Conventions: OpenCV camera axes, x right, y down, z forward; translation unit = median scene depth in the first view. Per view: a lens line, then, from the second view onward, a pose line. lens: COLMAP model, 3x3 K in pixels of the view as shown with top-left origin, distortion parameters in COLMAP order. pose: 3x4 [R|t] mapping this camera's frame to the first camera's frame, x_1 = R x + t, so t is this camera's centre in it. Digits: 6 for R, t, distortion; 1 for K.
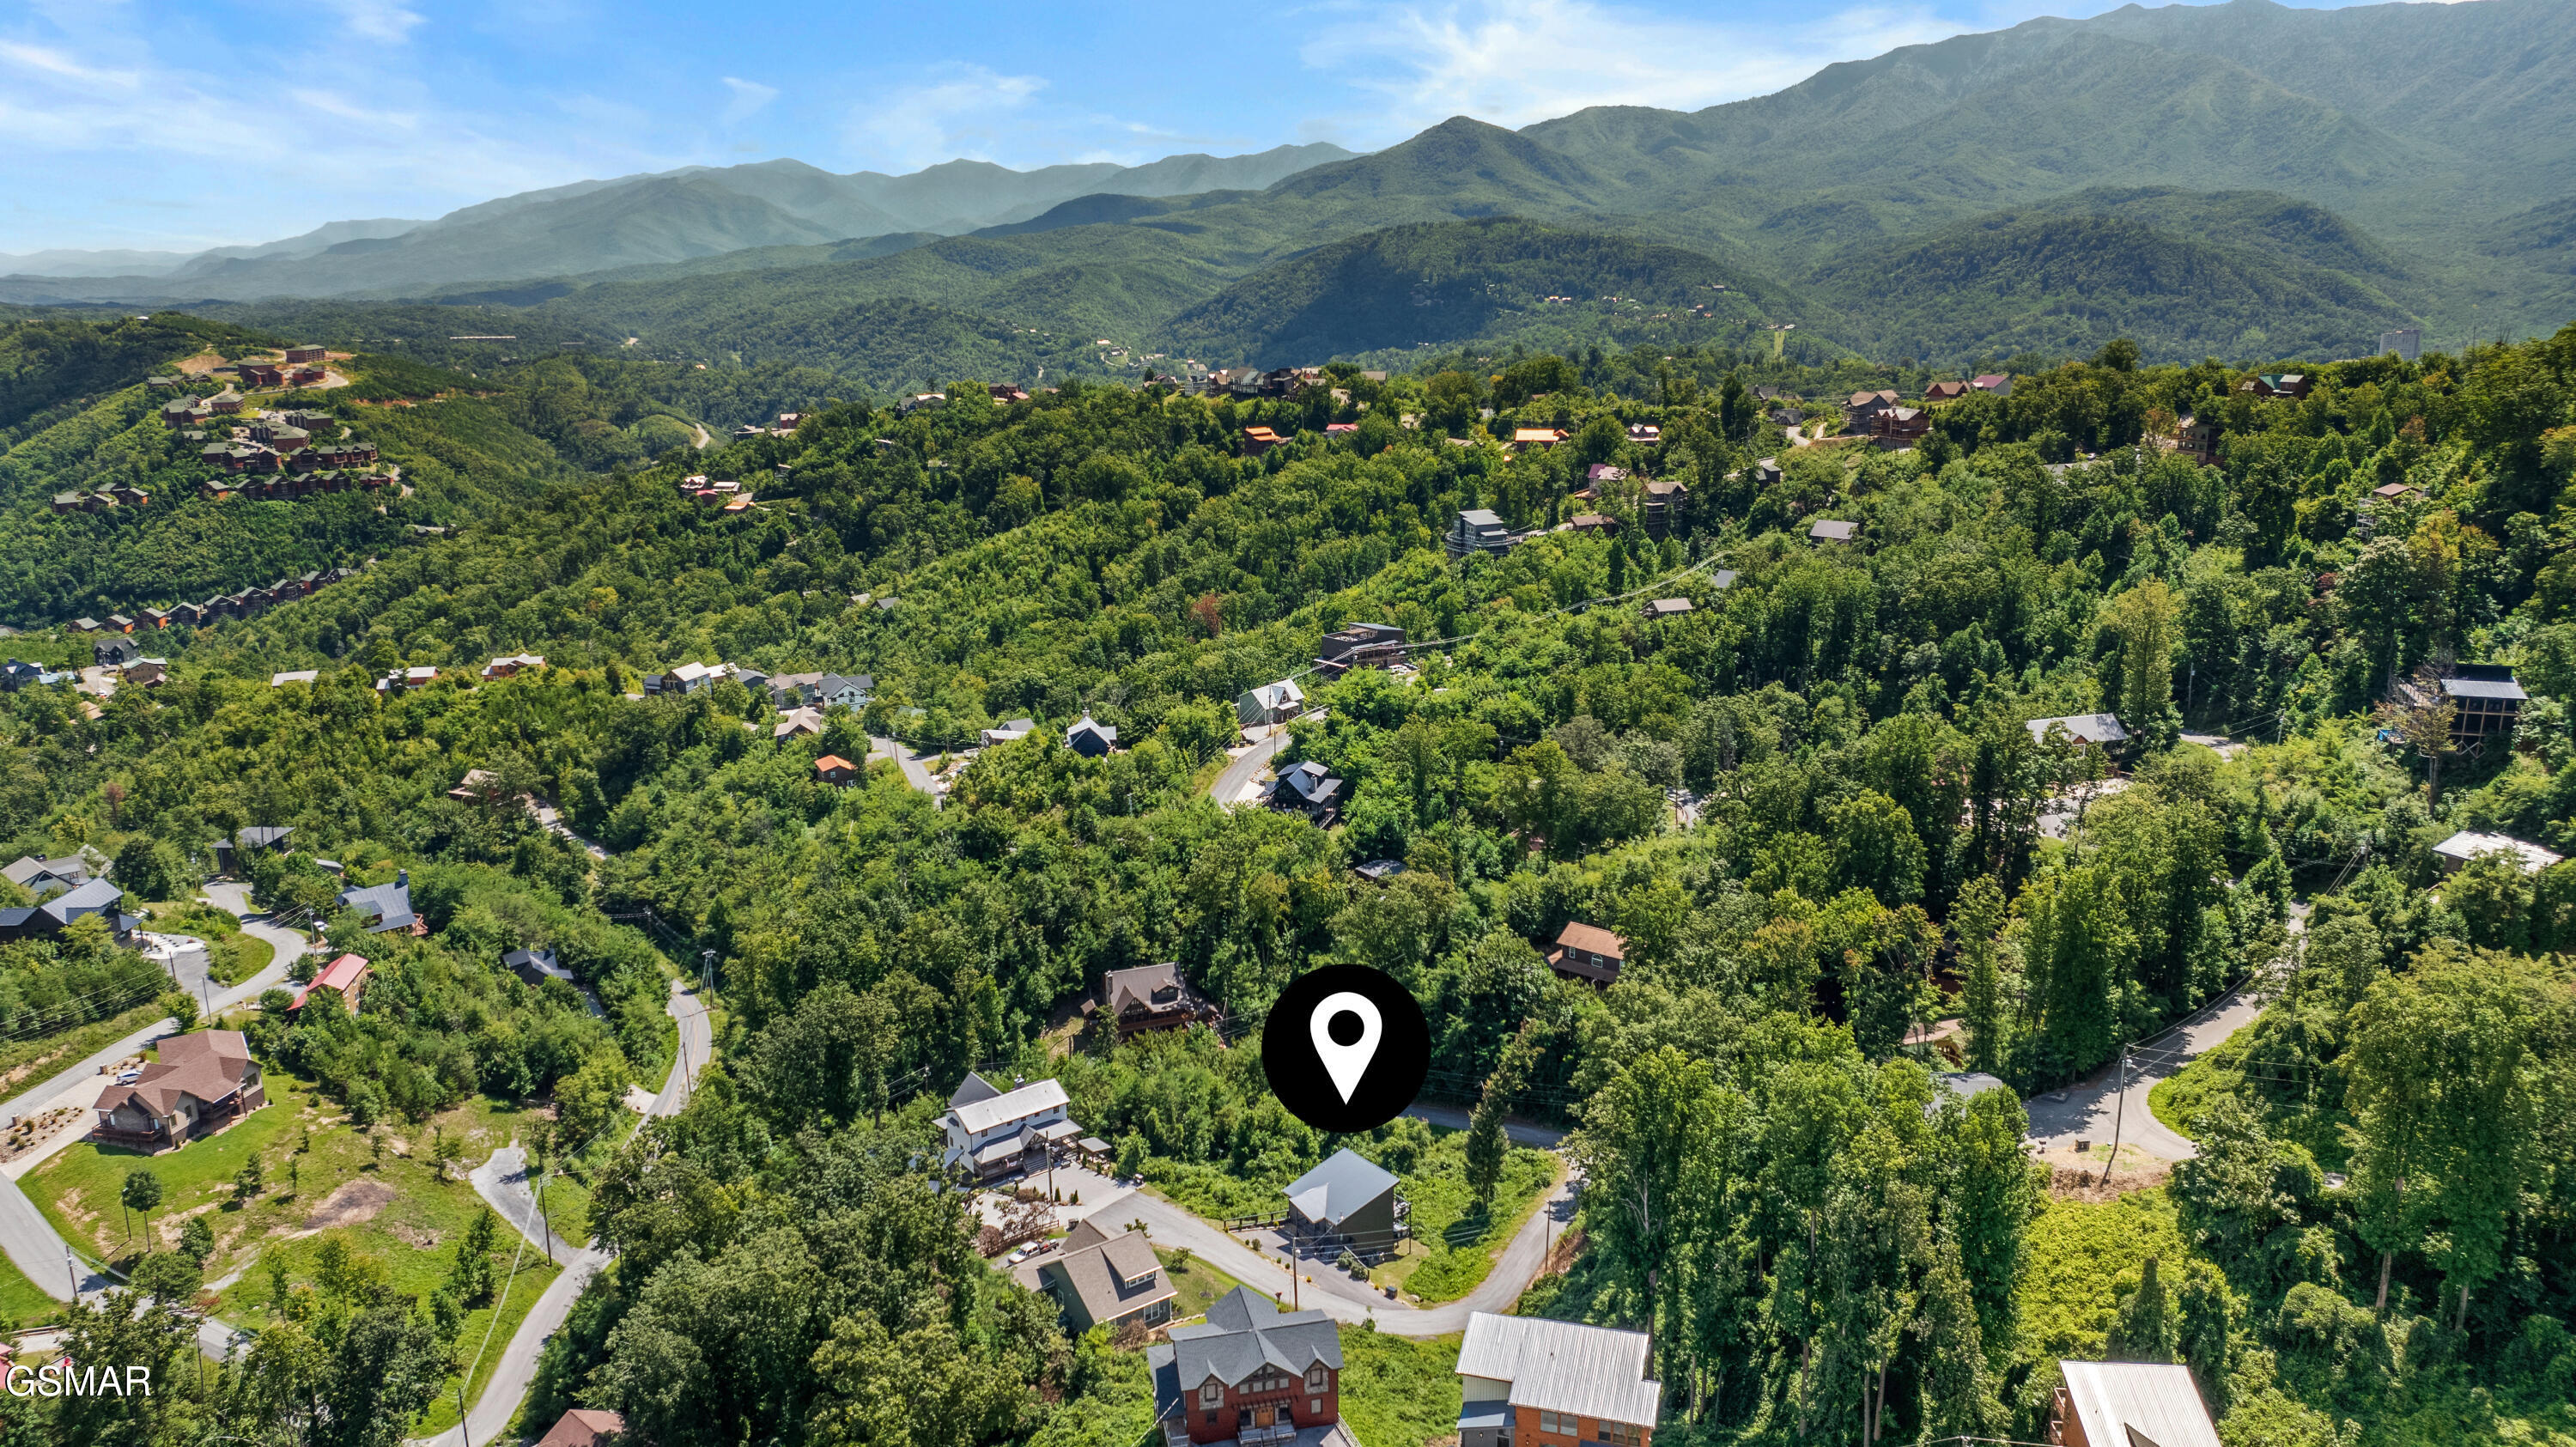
lens RADIAL K [[1811.2, 0, 1288.0], [0, 1811.2, 723.5], [0, 0, 1]] dist [-0.019351, 0.005496]
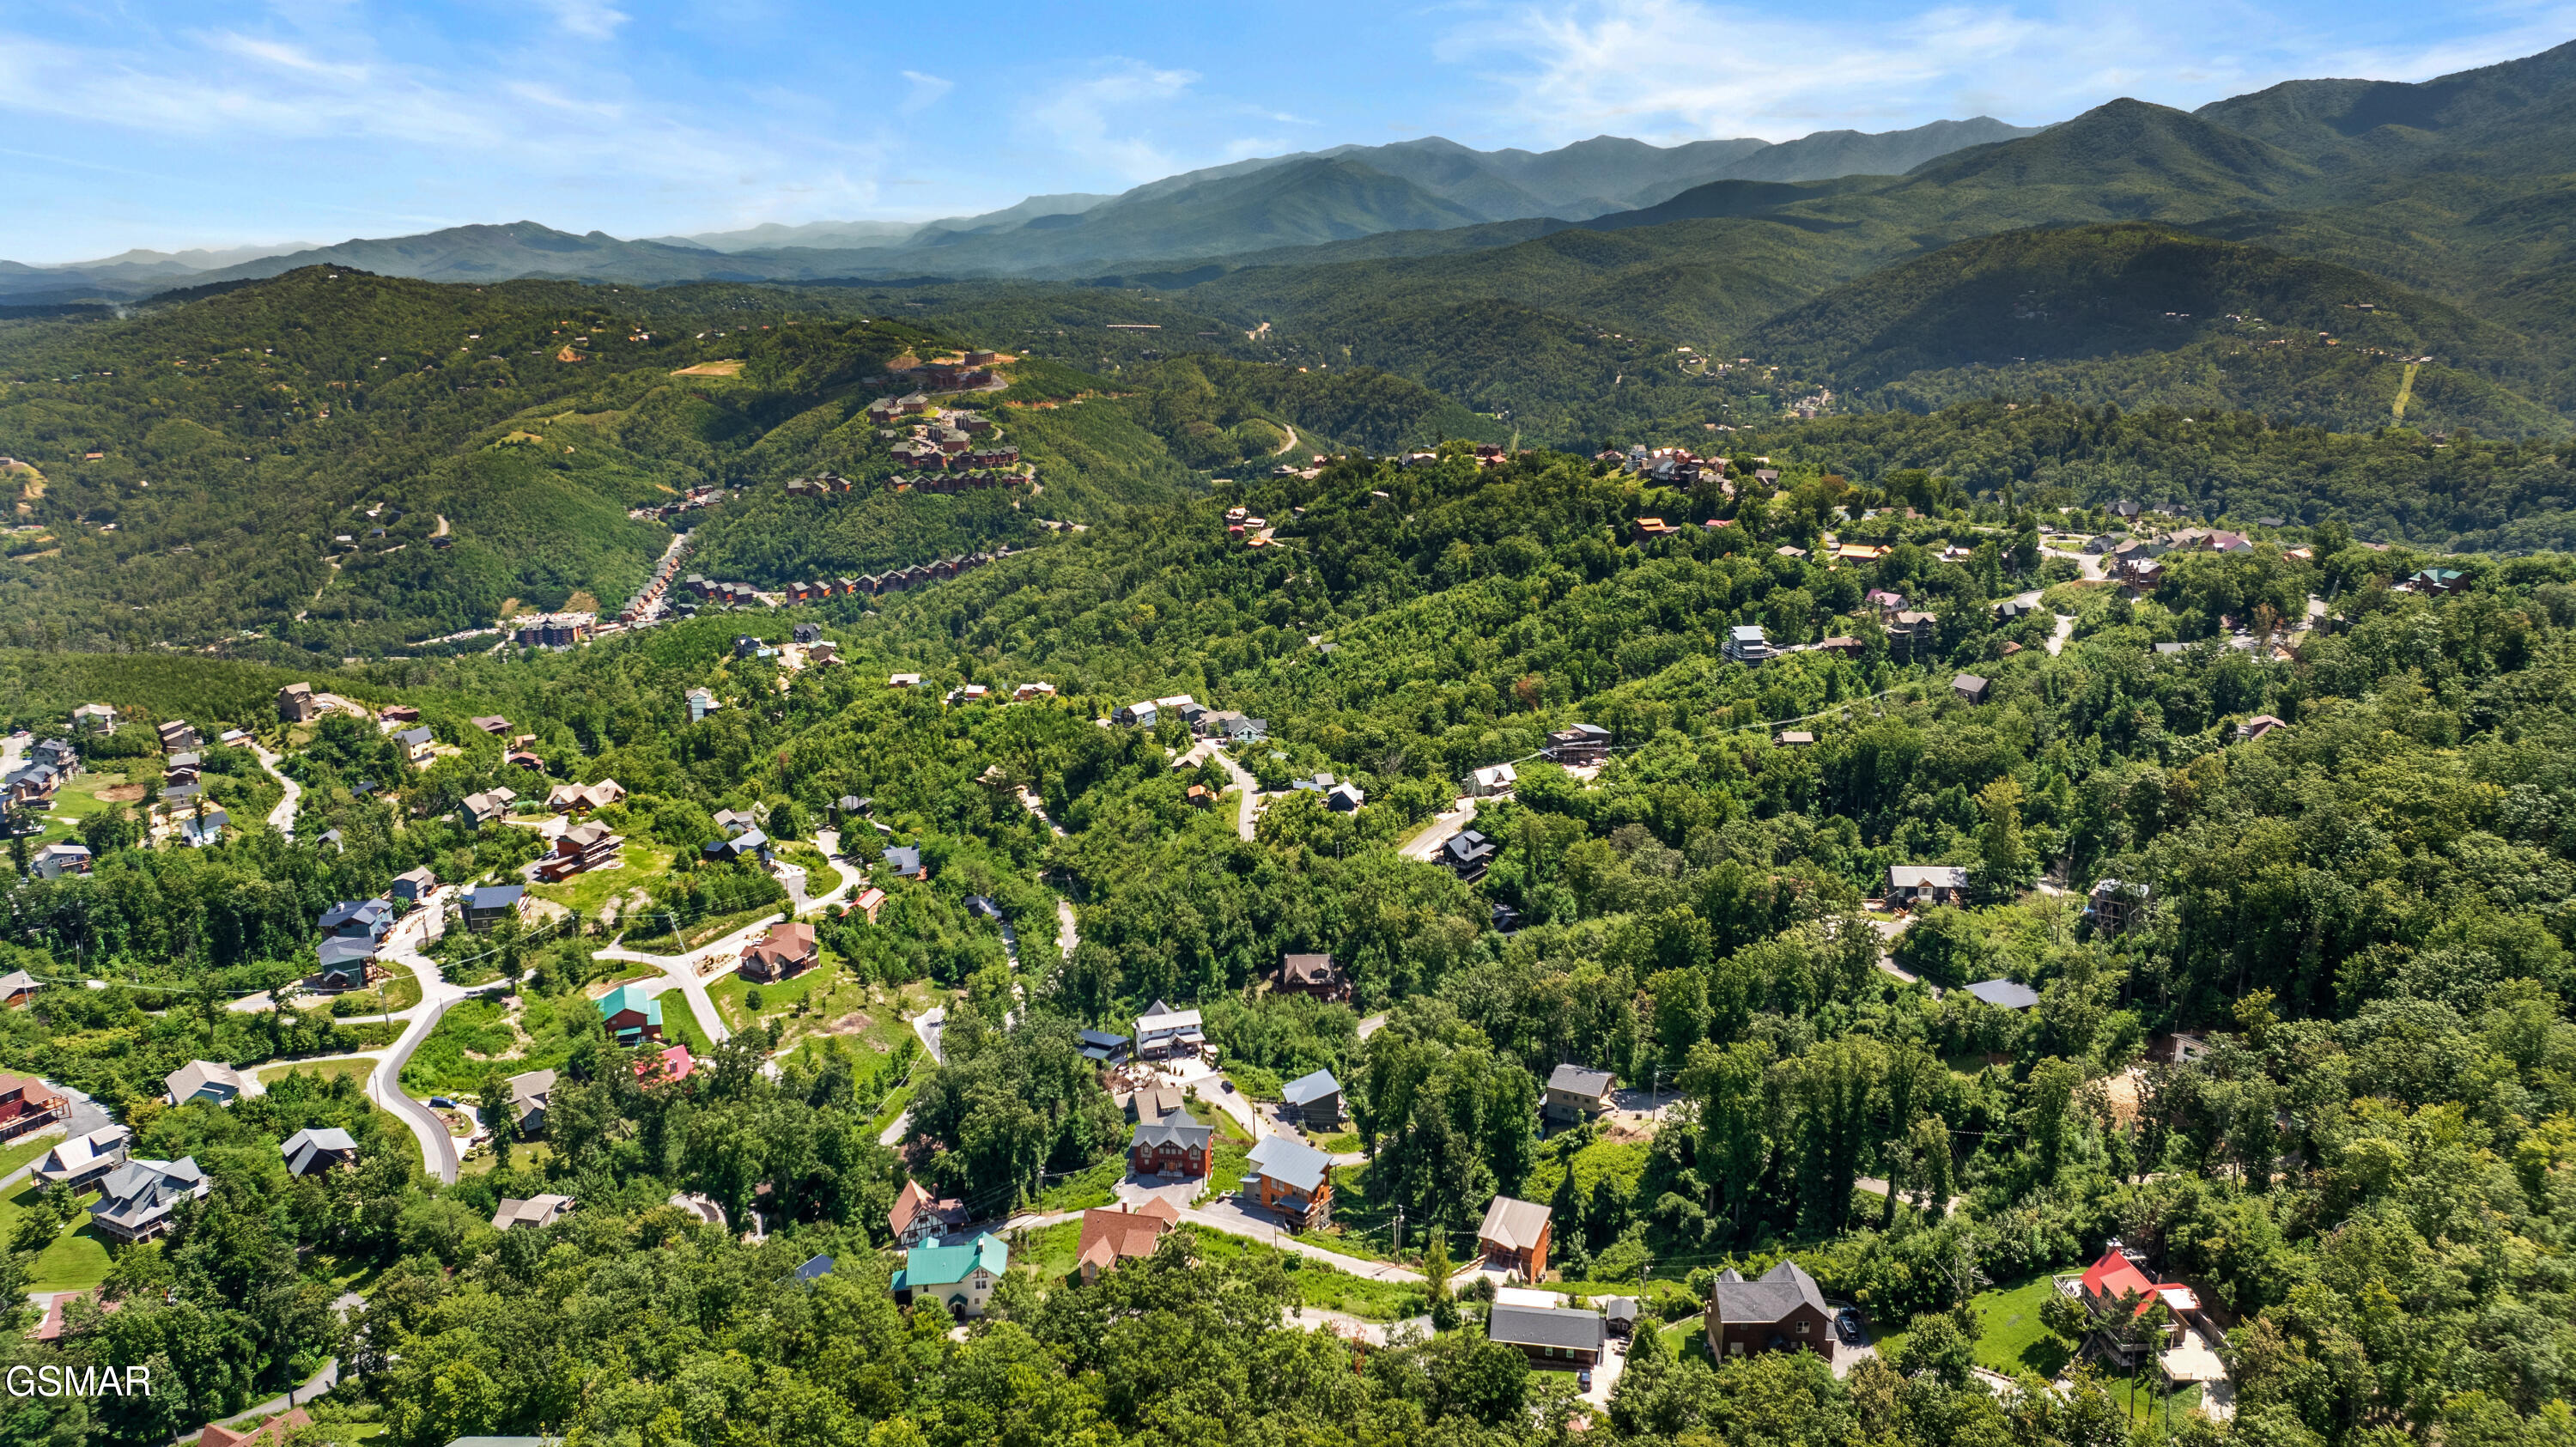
lens RADIAL K [[1811.2, 0, 1288.0], [0, 1811.2, 723.5], [0, 0, 1]] dist [-0.019351, 0.005496]
pose [[0.943032, 0.089355, -0.320478, 0.251671], [-0.084709, 0.996000, 0.028439, -0.071612], [0.321737, 0.000328, 0.946829, -0.331352]]
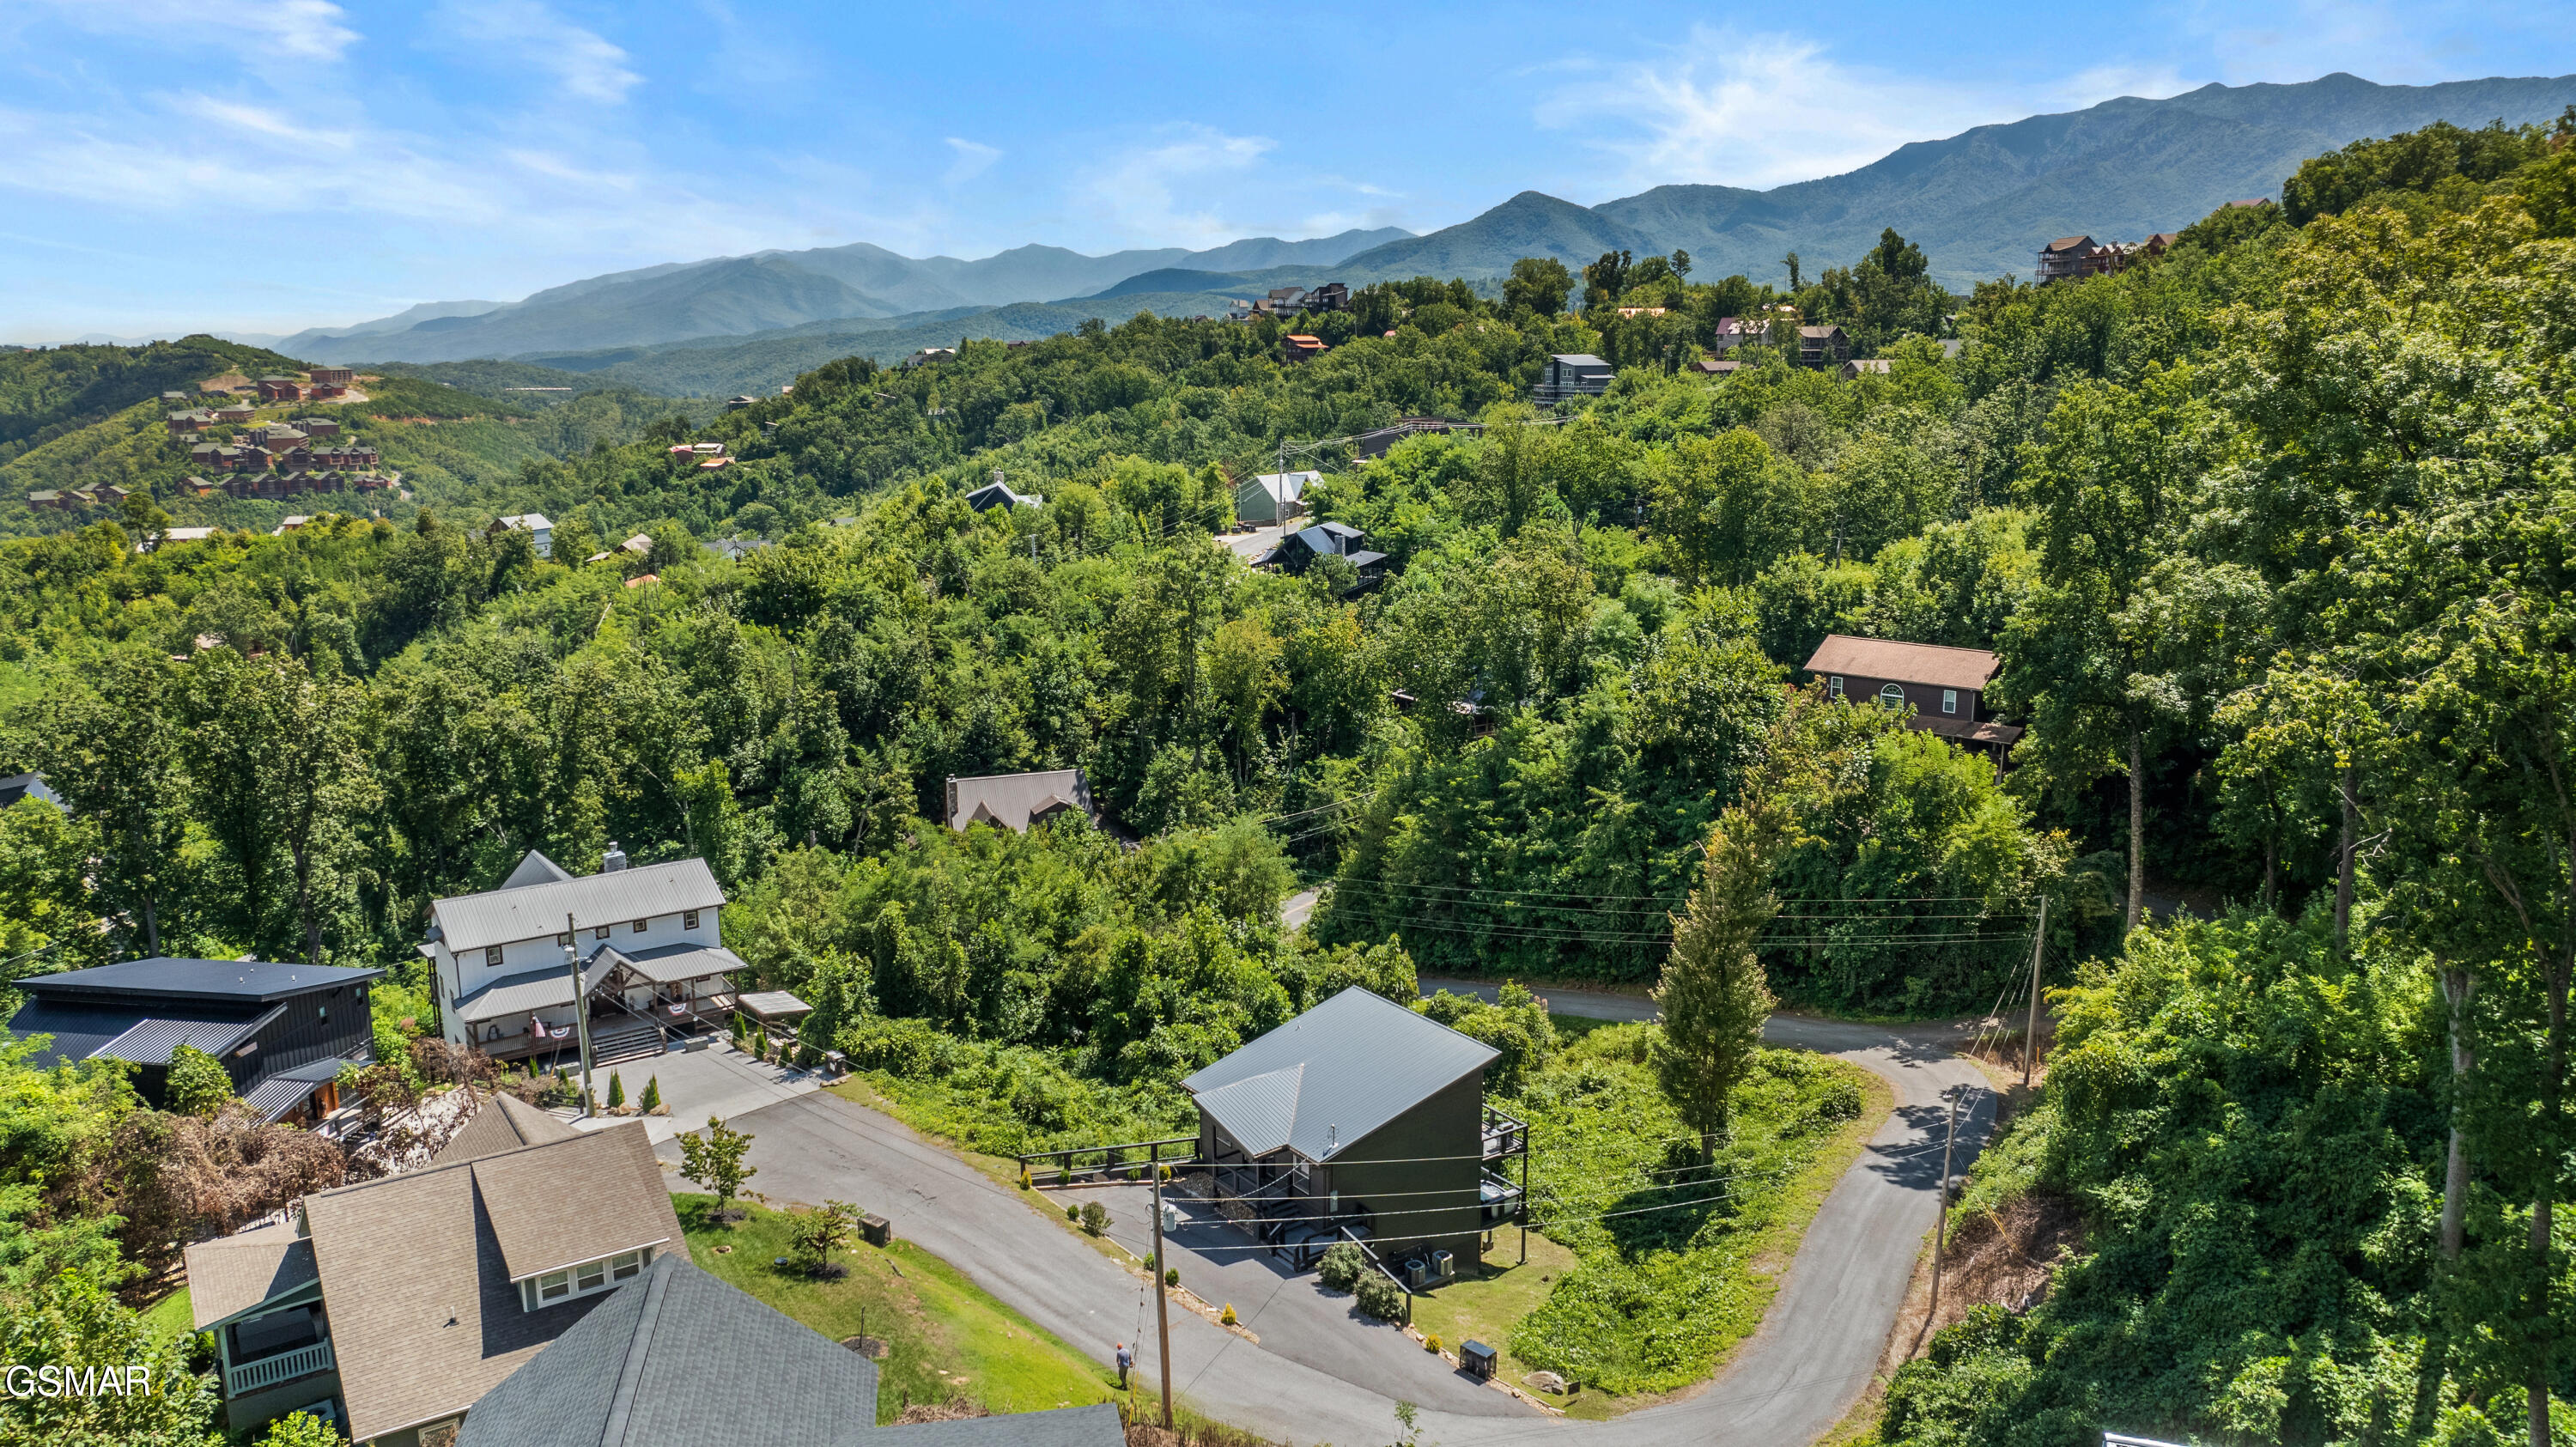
lens RADIAL K [[1815.6, 0, 1288.0], [0, 1815.6, 723.5], [0, 0, 1]] dist [-0.015967, 0.007958]
pose [[0.999303, 0.013413, -0.034835, 0.013981], [-0.015044, 0.998782, -0.046985, 0.091486], [0.034162, 0.047476, 0.998288, 0.283156]]
